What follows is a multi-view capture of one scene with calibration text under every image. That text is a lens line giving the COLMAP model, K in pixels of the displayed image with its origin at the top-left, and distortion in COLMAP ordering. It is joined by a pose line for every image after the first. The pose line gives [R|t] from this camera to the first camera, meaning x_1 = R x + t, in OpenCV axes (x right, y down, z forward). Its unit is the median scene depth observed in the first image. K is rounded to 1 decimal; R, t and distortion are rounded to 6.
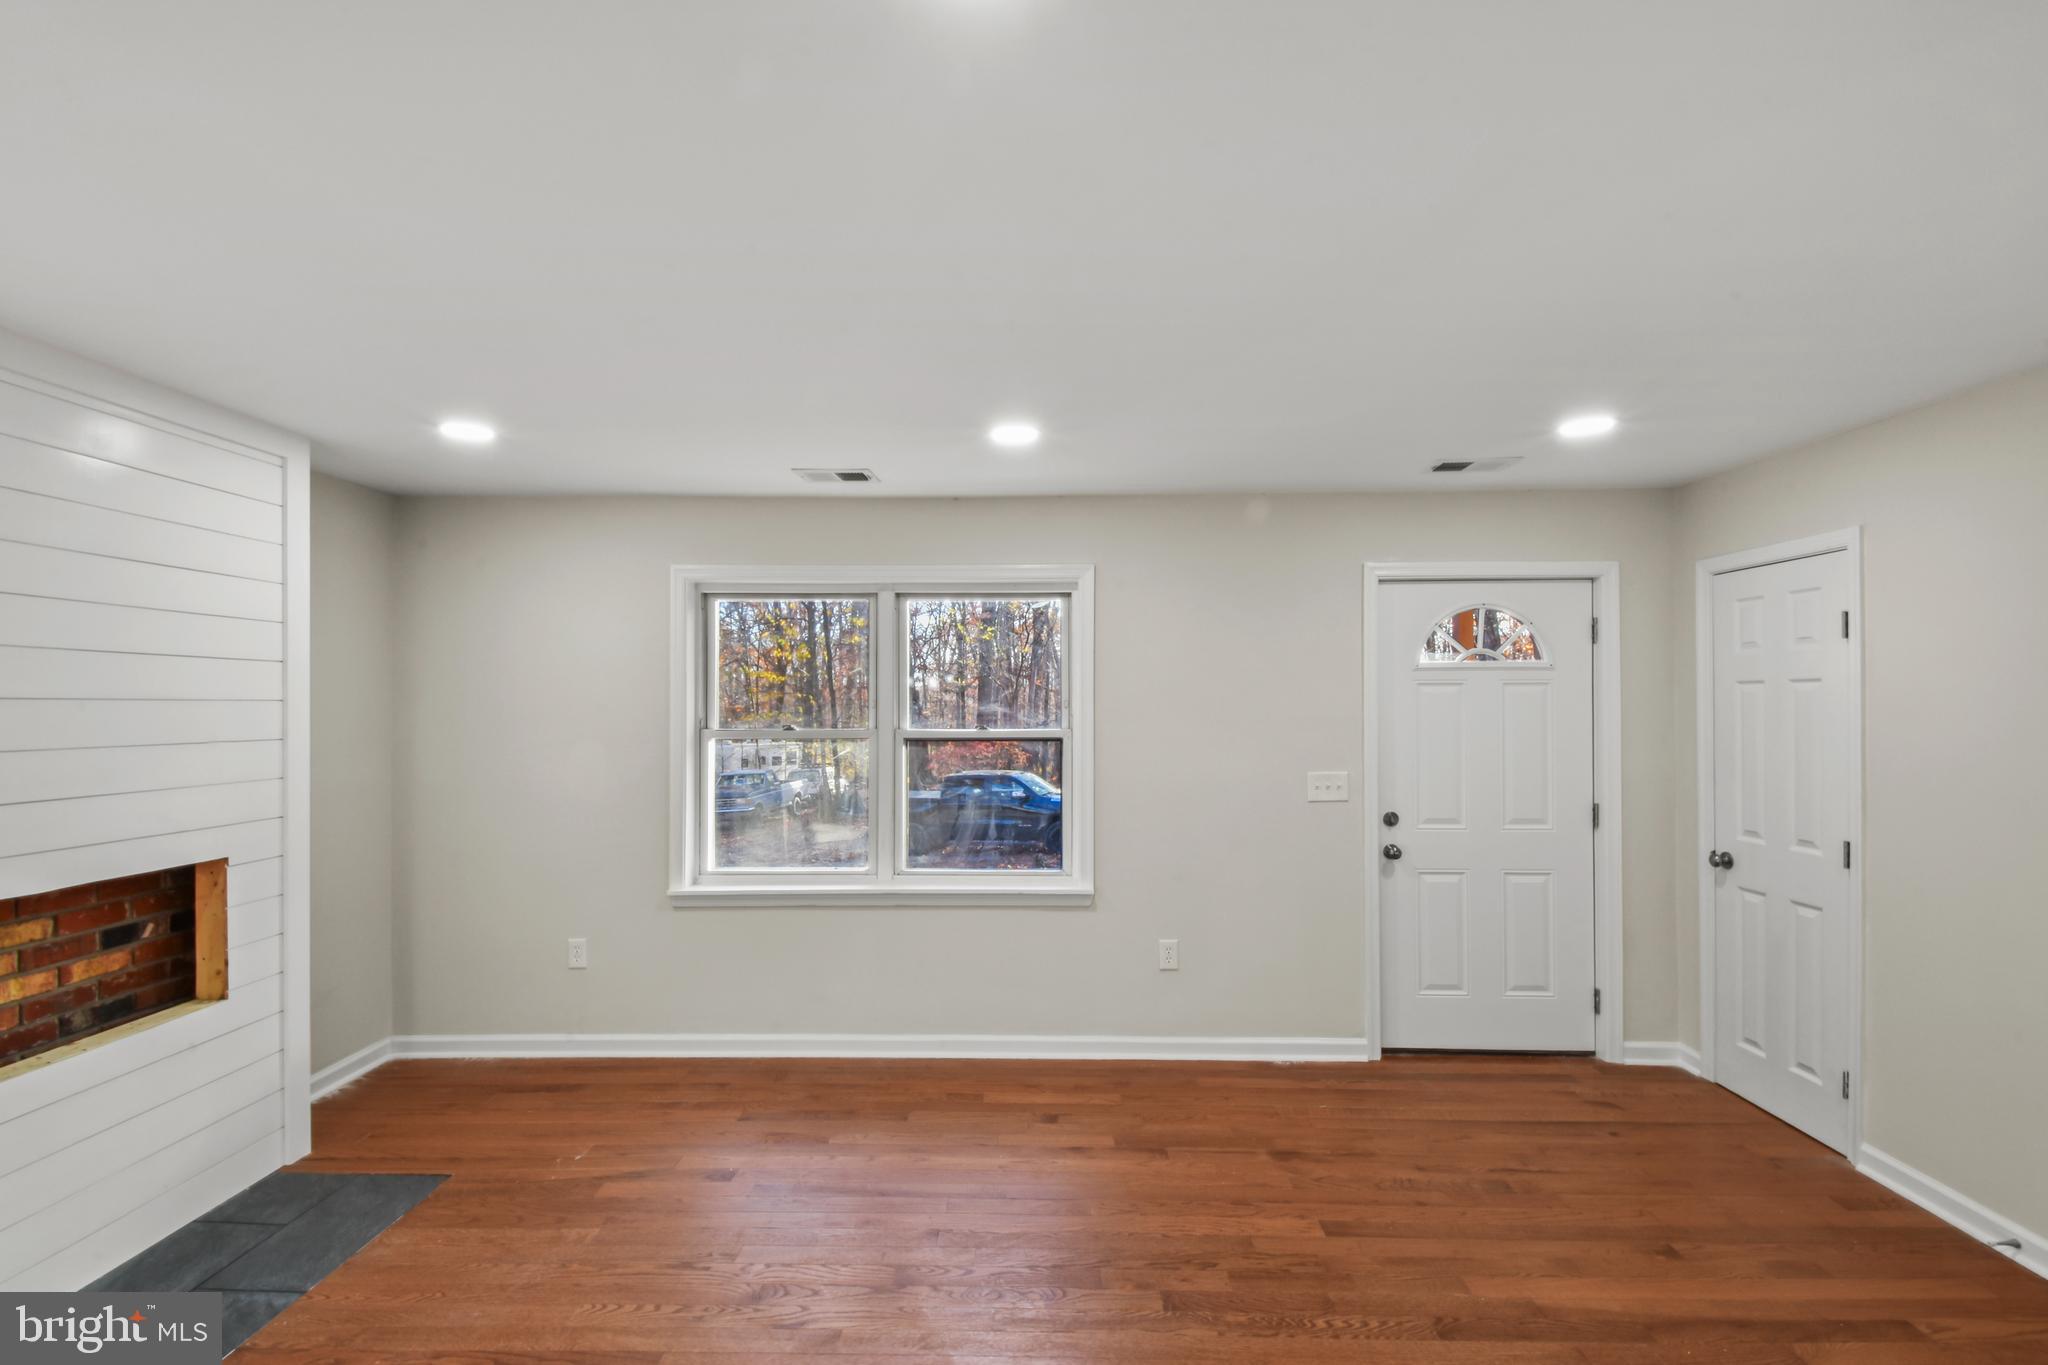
lens RADIAL K [[894.7, 0, 1024.0], [0, 894.7, 682.5], [0, 0, 1]] dist [0.032525, -0.024074]
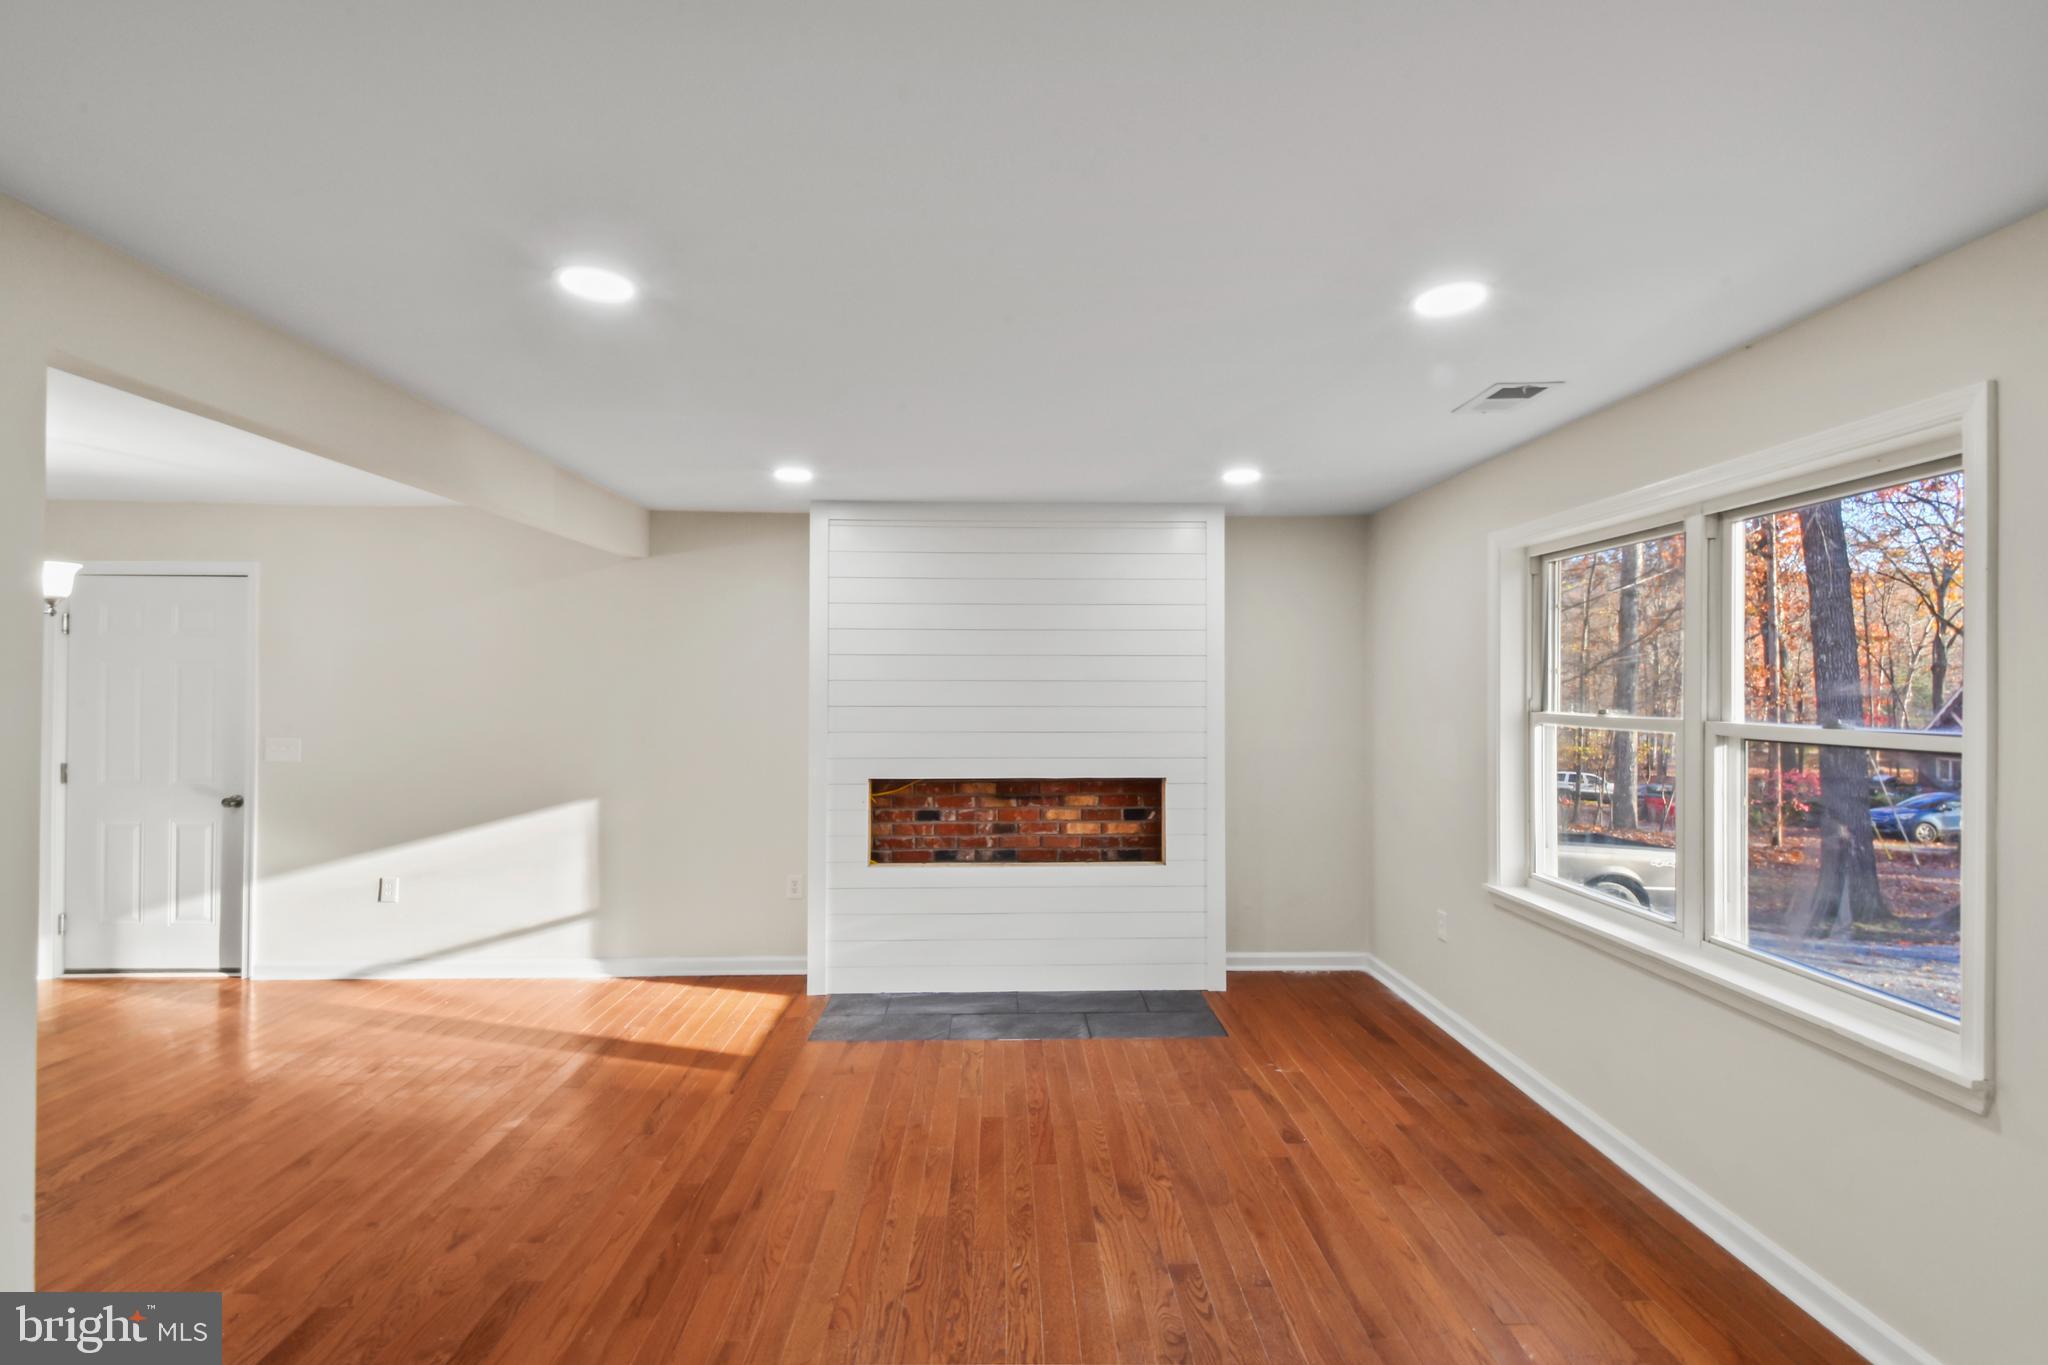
lens RADIAL K [[894.7, 0, 1024.0], [0, 894.7, 682.5], [0, 0, 1]] dist [0.032525, -0.024074]
pose [[0.064477, -0.000488, -0.997919, 0.641561], [0.018235, 0.999833, 0.000689, 0.017289], [0.997753, -0.018241, 0.064475, 0.601096]]
